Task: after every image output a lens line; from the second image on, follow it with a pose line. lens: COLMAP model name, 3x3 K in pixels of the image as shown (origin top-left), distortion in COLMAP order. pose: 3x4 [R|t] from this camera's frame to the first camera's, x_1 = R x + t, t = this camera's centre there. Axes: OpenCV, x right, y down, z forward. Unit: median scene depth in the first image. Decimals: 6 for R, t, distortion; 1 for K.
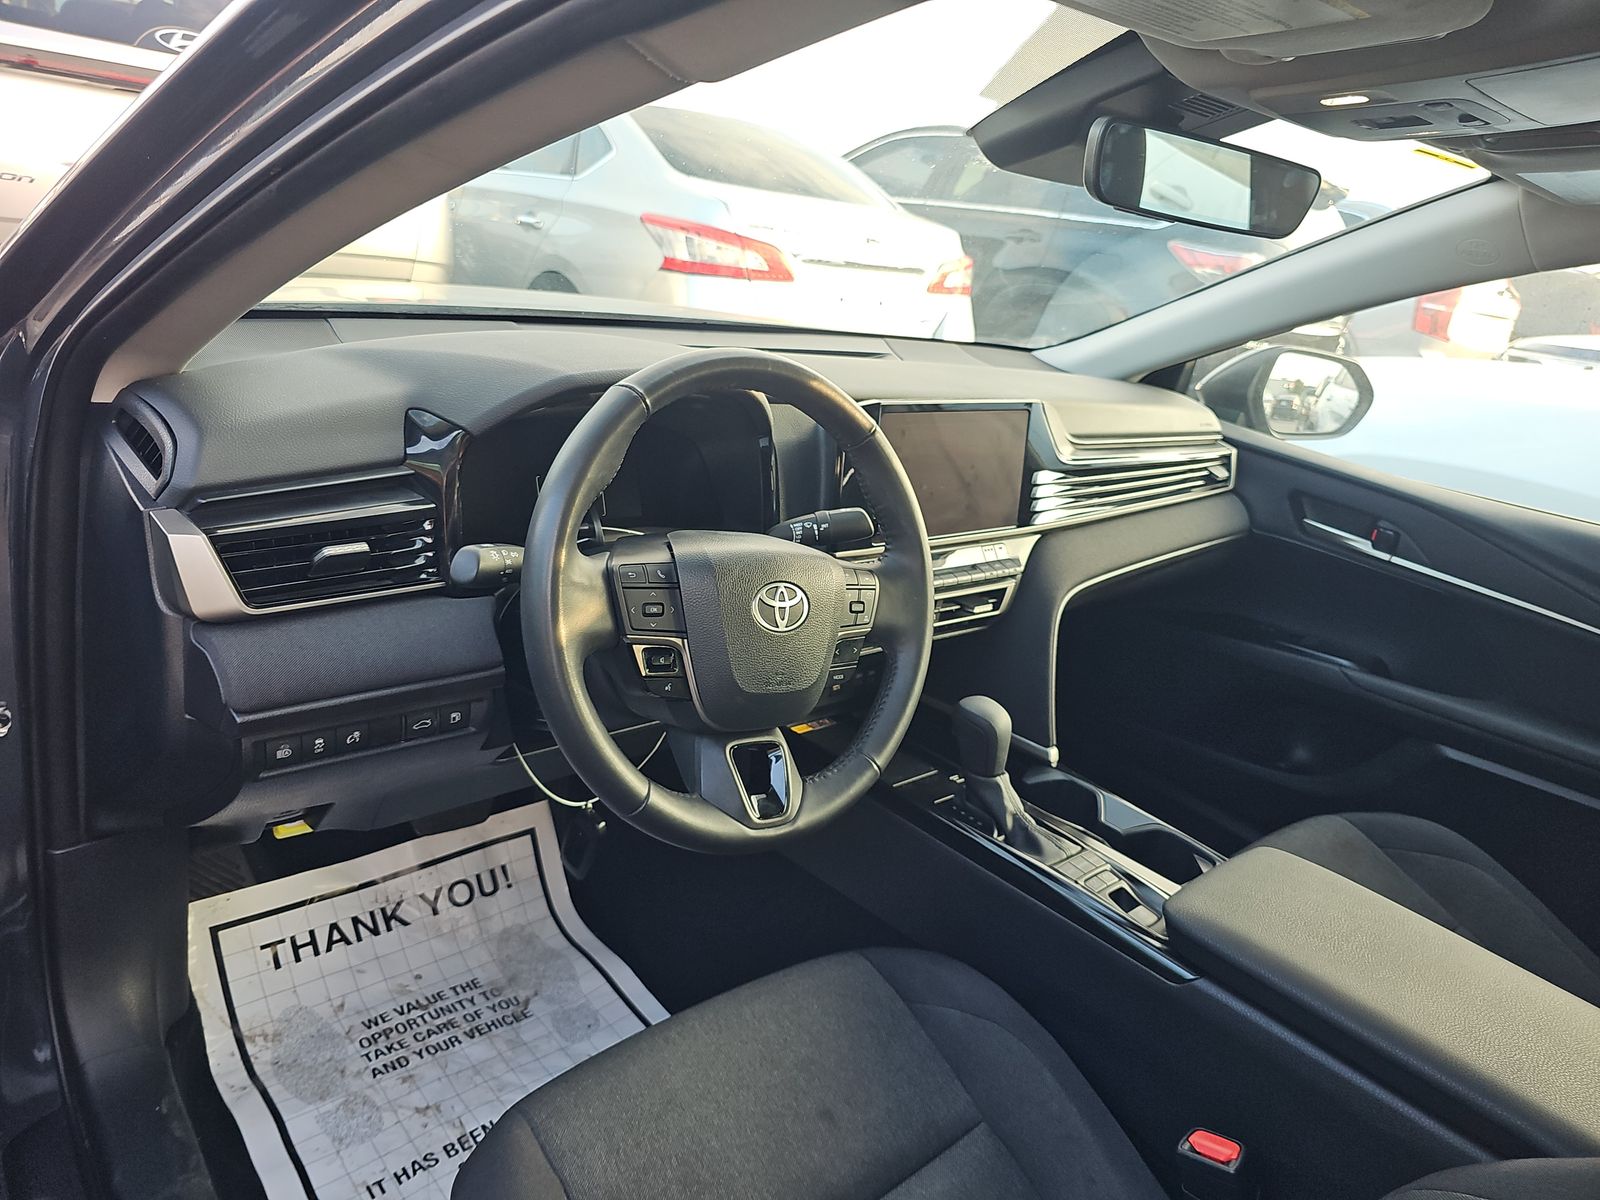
lens RADIAL K [[1068.1, 0, 781.4], [0, 1068.1, 558.1], [0, 0, 1]] dist [0.031210, -0.031166]
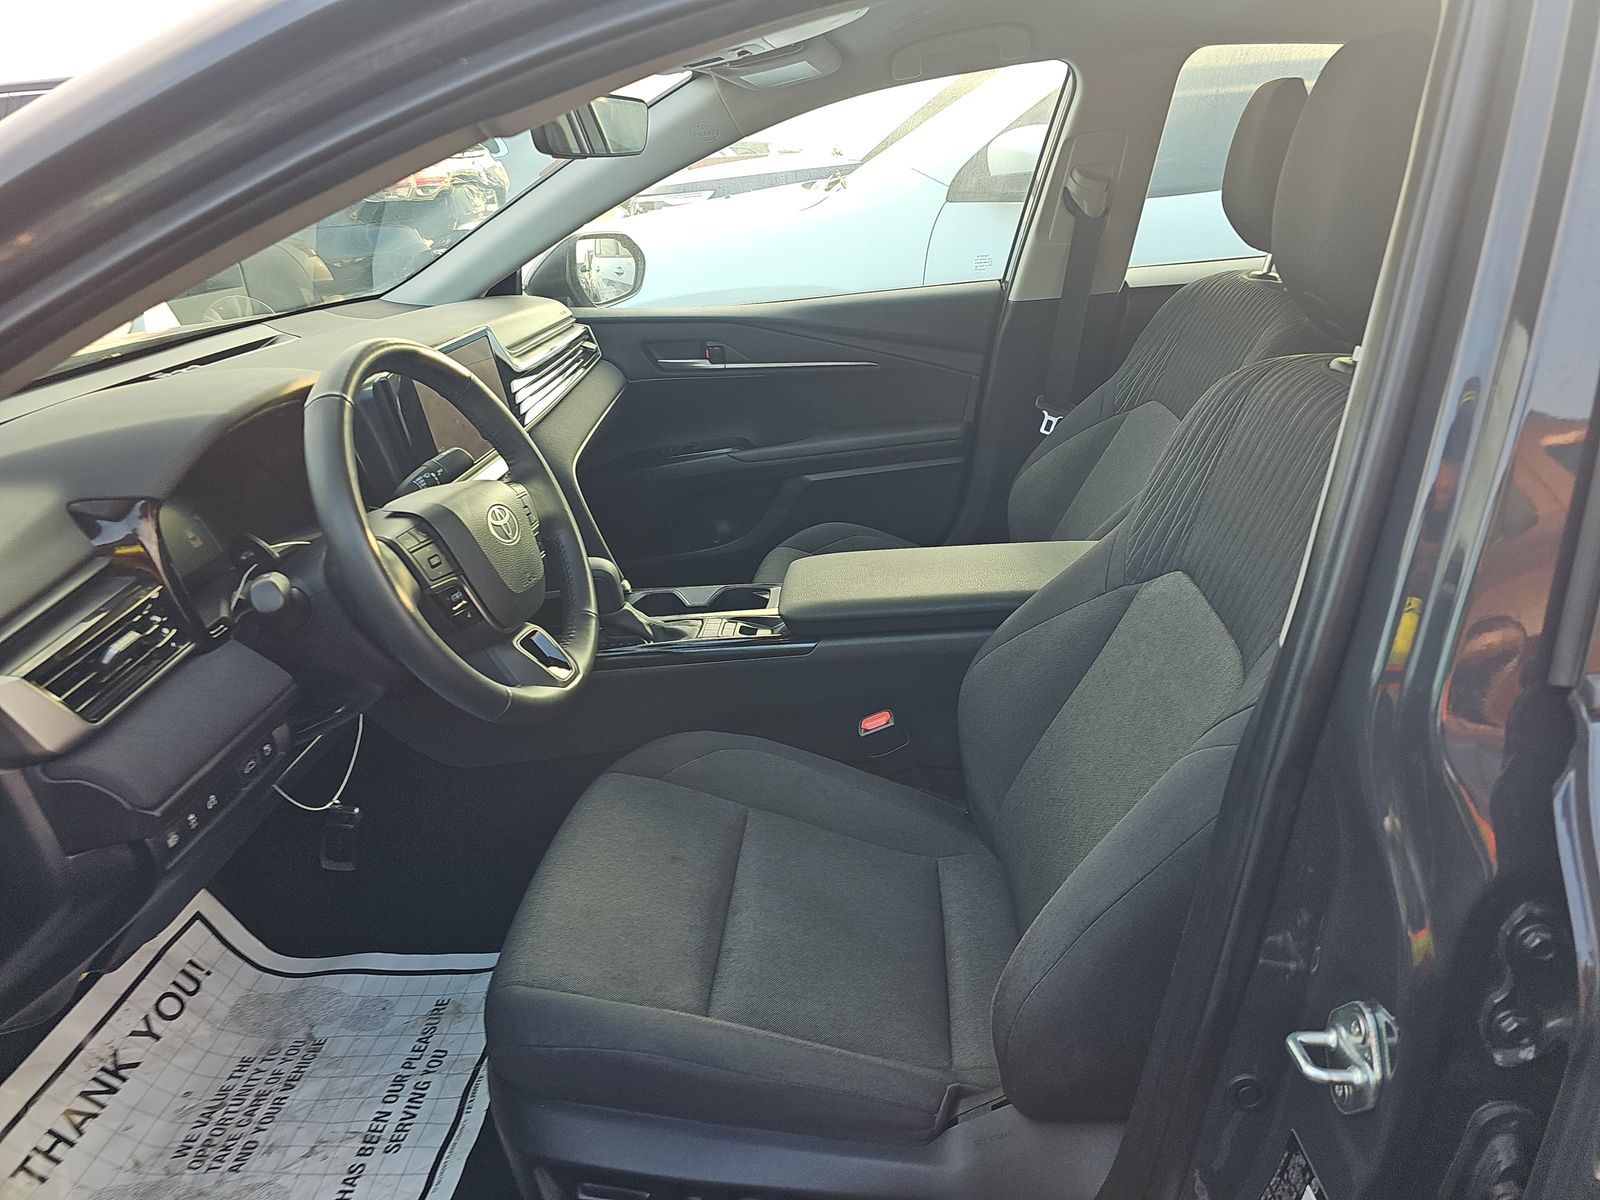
lens RADIAL K [[1068.1, 0, 814.7], [0, 1068.1, 561.3], [0, 0, 1]] dist [0.031210, -0.031166]
pose [[0.677016, -0.427344, 0.599188, -0.353241], [0.378499, 0.900402, 0.214509, -0.030865], [-0.631180, 0.081566, 0.771336, -0.131913]]
